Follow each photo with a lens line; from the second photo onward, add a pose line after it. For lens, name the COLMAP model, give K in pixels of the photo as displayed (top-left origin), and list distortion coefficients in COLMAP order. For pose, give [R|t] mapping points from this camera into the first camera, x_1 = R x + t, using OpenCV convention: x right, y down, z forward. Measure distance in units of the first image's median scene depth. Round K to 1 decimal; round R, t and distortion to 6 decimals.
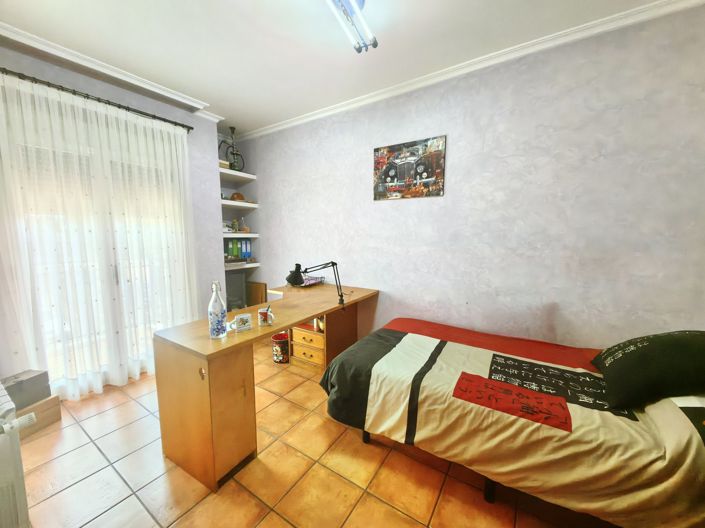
lens RADIAL K [[273.1, 0, 354.5], [0, 273.1, 263.5], [0, 0, 1]] dist [0.015075, -0.005787]
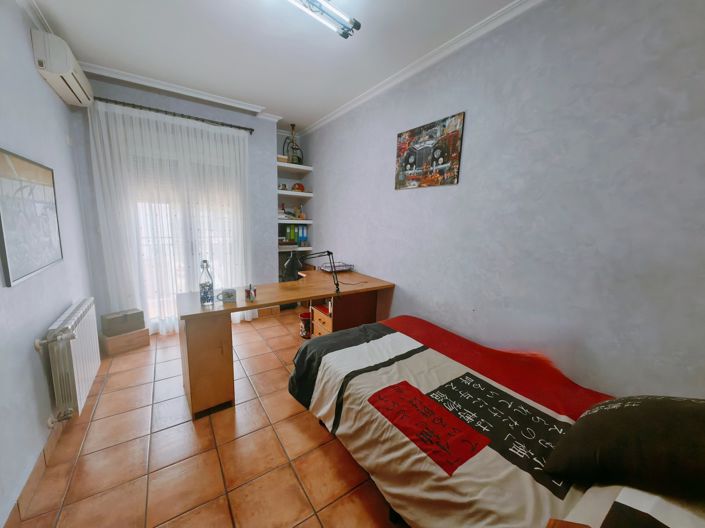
lens RADIAL K [[273.1, 0, 353.6], [0, 273.1, 263.8], [0, 0, 1]] dist [0.015075, -0.005787]
pose [[0.921462, 0.090329, -0.377821, 0.366671], [-0.071555, 0.995415, 0.063468, -0.027876], [0.381822, -0.031448, 0.923701, 0.066134]]
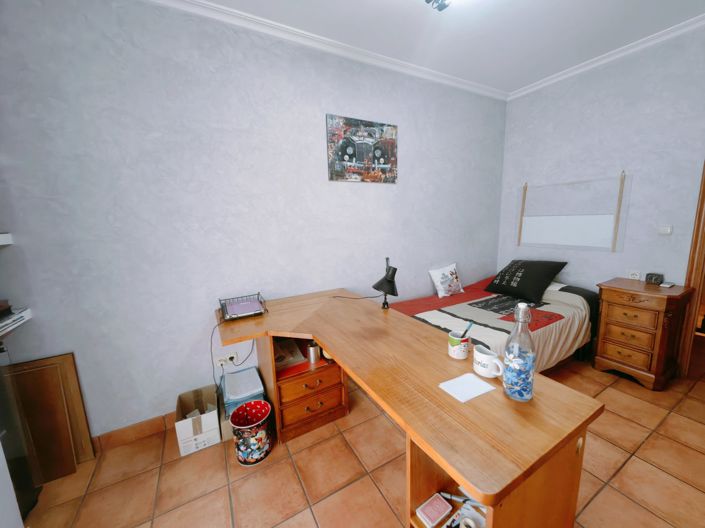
lens RADIAL K [[273.1, 0, 352.3], [0, 273.1, 263.4], [0, 0, 1]] dist [0.015075, -0.005787]
pose [[0.463377, -0.163436, 0.870960, -0.732026], [0.125974, 0.985013, 0.117816, -0.087187], [-0.877162, 0.055125, 0.477021, 0.650147]]
